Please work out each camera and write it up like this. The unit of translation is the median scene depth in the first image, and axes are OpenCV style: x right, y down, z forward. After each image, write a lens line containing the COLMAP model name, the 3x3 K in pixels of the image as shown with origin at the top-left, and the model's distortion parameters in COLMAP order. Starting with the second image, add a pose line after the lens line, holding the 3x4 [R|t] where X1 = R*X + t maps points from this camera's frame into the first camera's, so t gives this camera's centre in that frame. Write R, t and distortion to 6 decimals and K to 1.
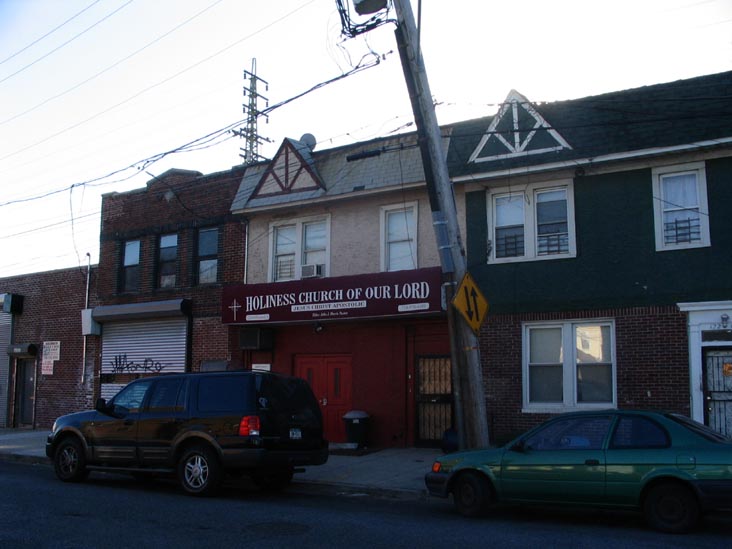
lens RADIAL K [[735.5, 0, 366.0], [0, 735.5, 274.5], [0, 0, 1]] dist [-0.128667, 0.006034]
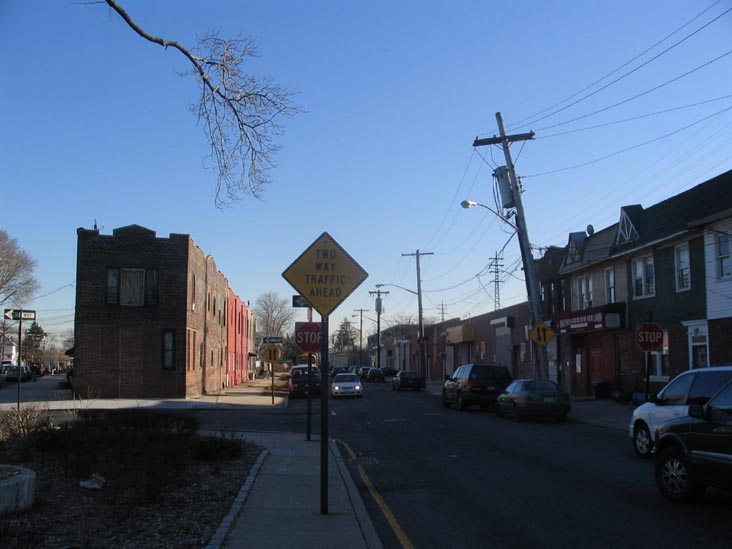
lens RADIAL K [[747.0, 0, 365.8], [0, 747.0, 292.0], [0, 0, 1]] dist [-0.164922, 0.026267]
pose [[0.581573, -0.086125, -0.808922, 1.245787], [0.140269, 0.990103, -0.004569, -0.118614], [0.801310, -0.110810, 0.587898, -0.608226]]
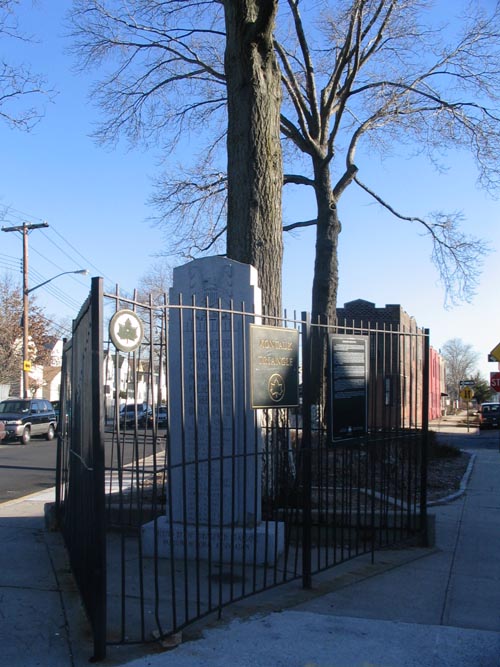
lens RADIAL K [[670.2, 0, 250.0], [0, 670.2, 333.5], [0, 0, 1]] dist [-0.128667, 0.006034]
pose [[0.193507, -0.105568, -0.975403, 1.498210], [0.155555, 0.984919, -0.075738, -0.140350], [0.968689, -0.137073, 0.207010, -0.774919]]
